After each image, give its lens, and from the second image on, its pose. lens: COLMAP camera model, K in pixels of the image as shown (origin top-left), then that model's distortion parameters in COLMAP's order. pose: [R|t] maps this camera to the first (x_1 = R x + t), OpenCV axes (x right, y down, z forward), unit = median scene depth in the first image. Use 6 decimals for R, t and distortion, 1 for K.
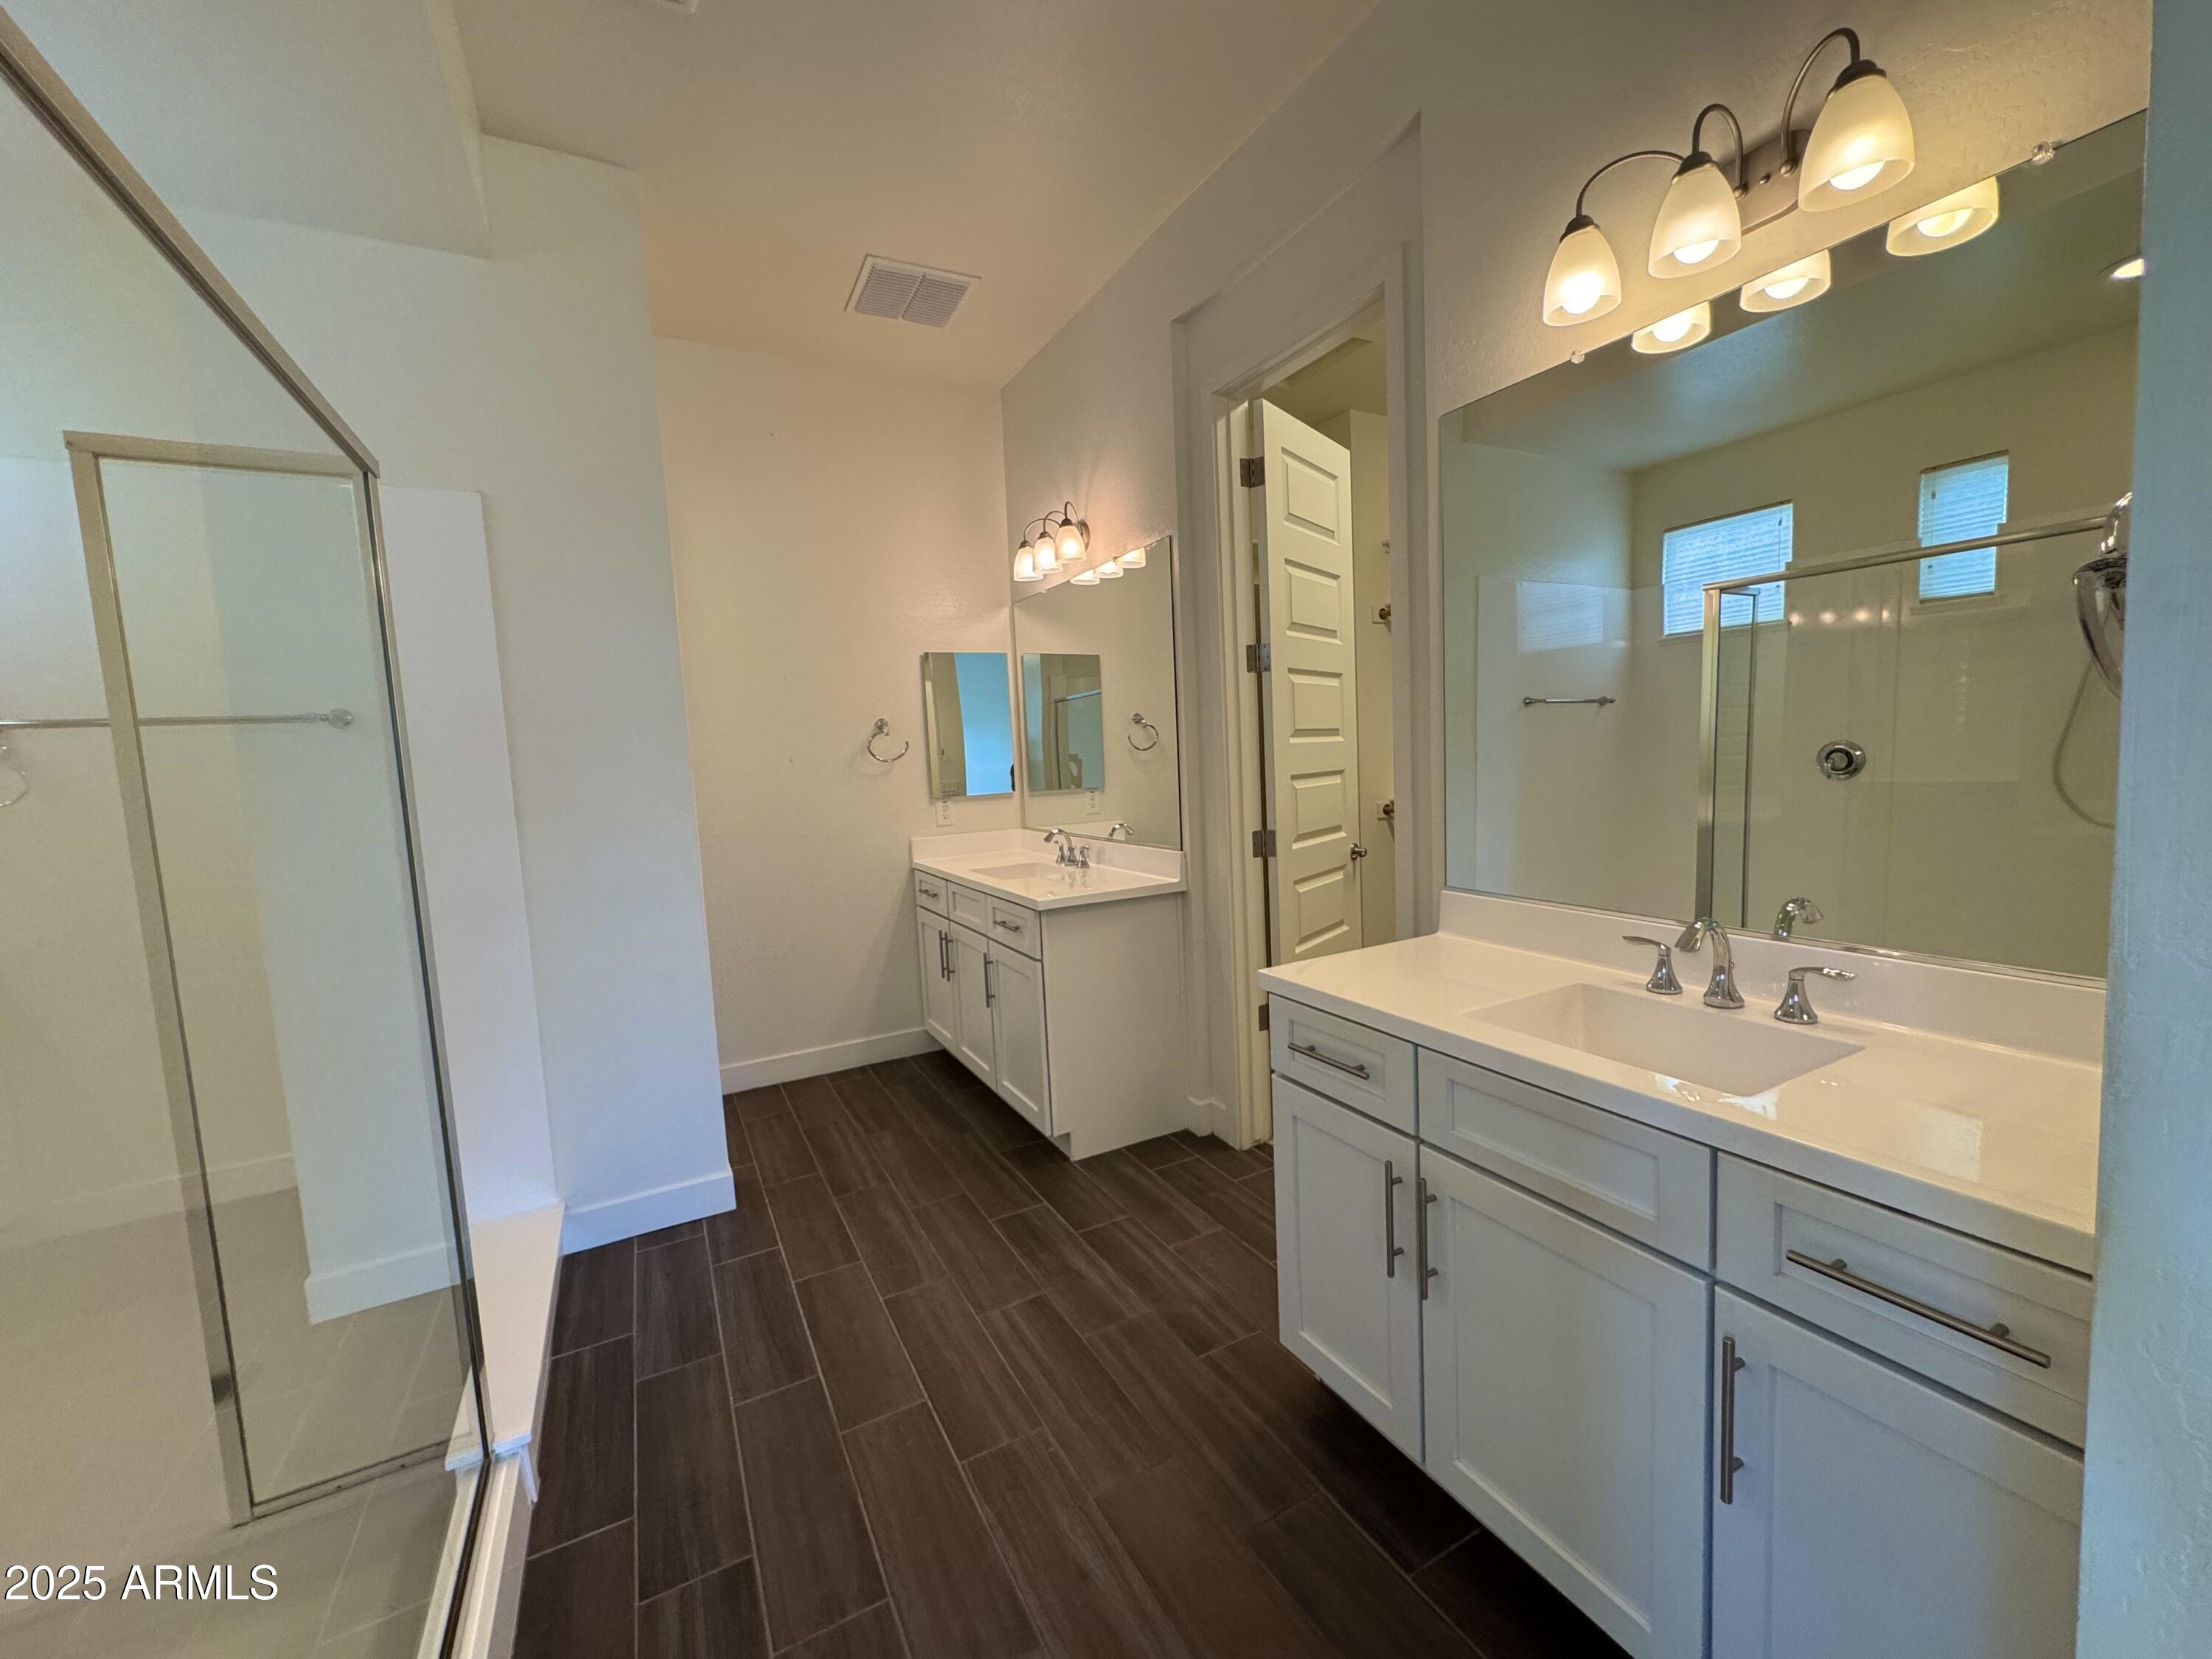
lens RADIAL K [[879.8, 0, 1106.0], [0, 879.8, 829.5], [0, 0, 1]] dist [-0.000249, 0.000070]
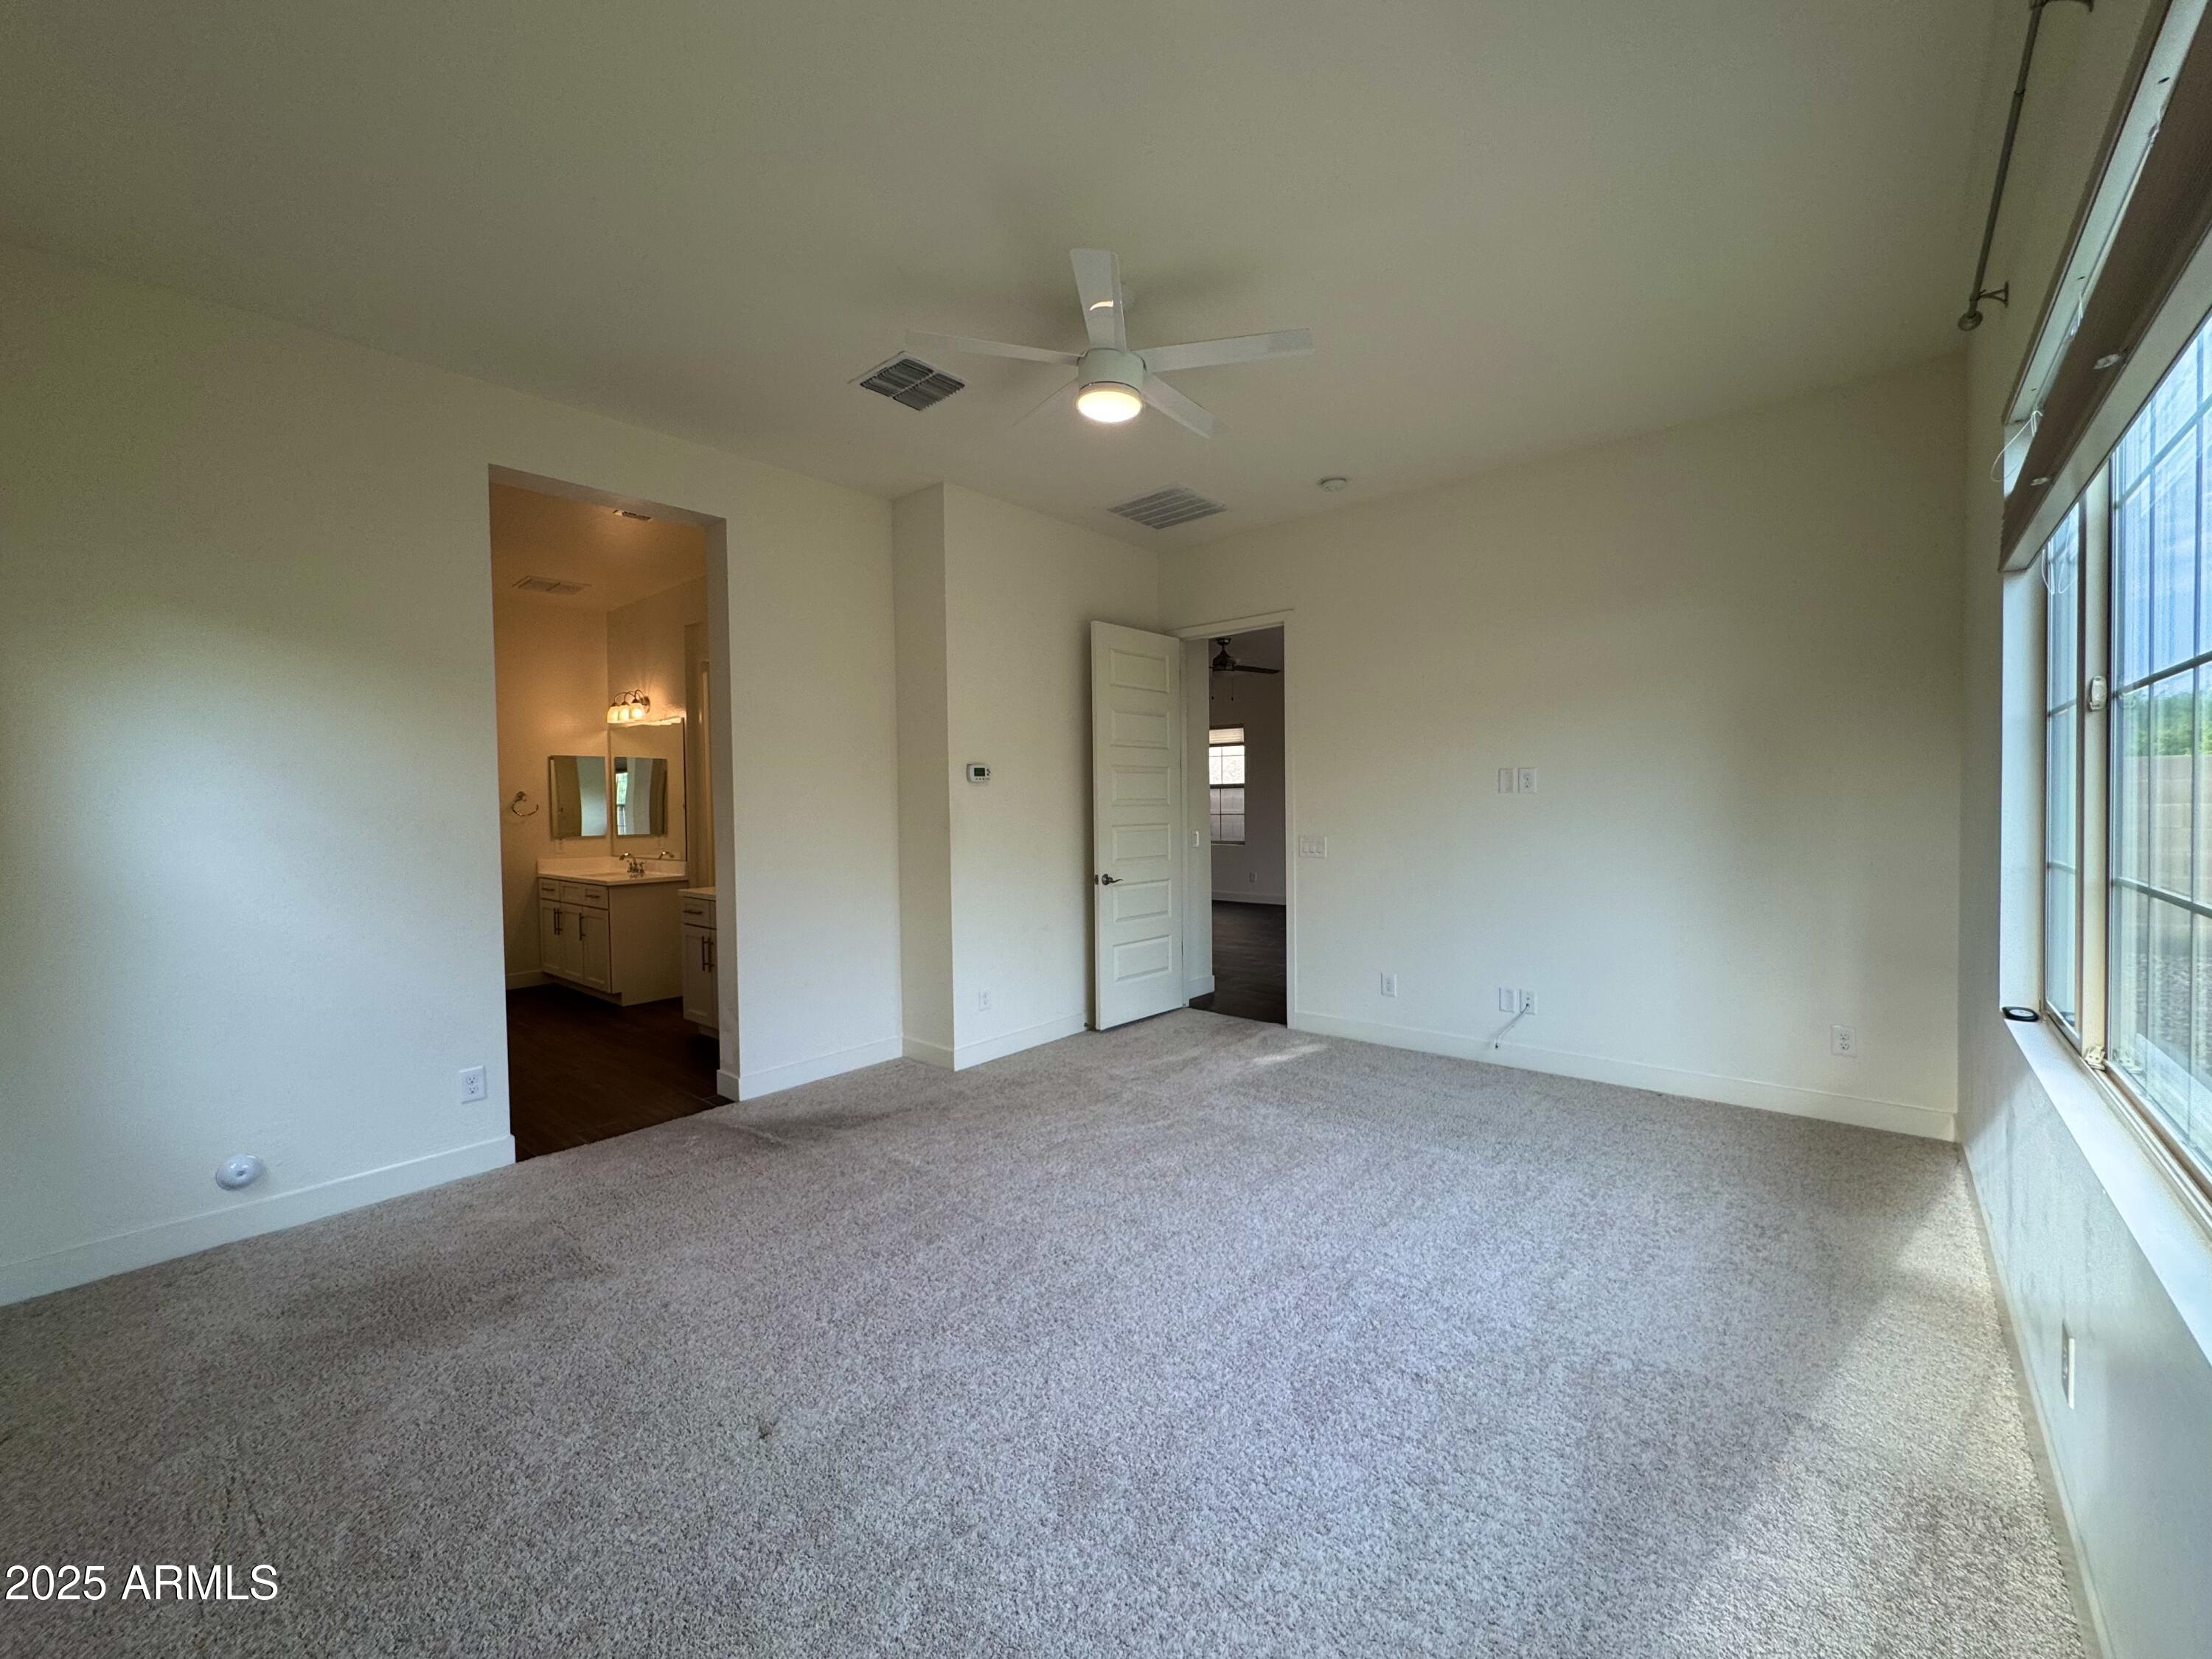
lens RADIAL K [[879.8, 0, 1106.0], [0, 879.8, 829.5], [0, 0, 1]] dist [-0.000249, 0.000070]
pose [[0.933246, 0.022155, 0.358553, 0.242570], [0.005992, 0.996998, -0.077201, 0.107827], [-0.359187, 0.074196, 0.930311, -1.228704]]
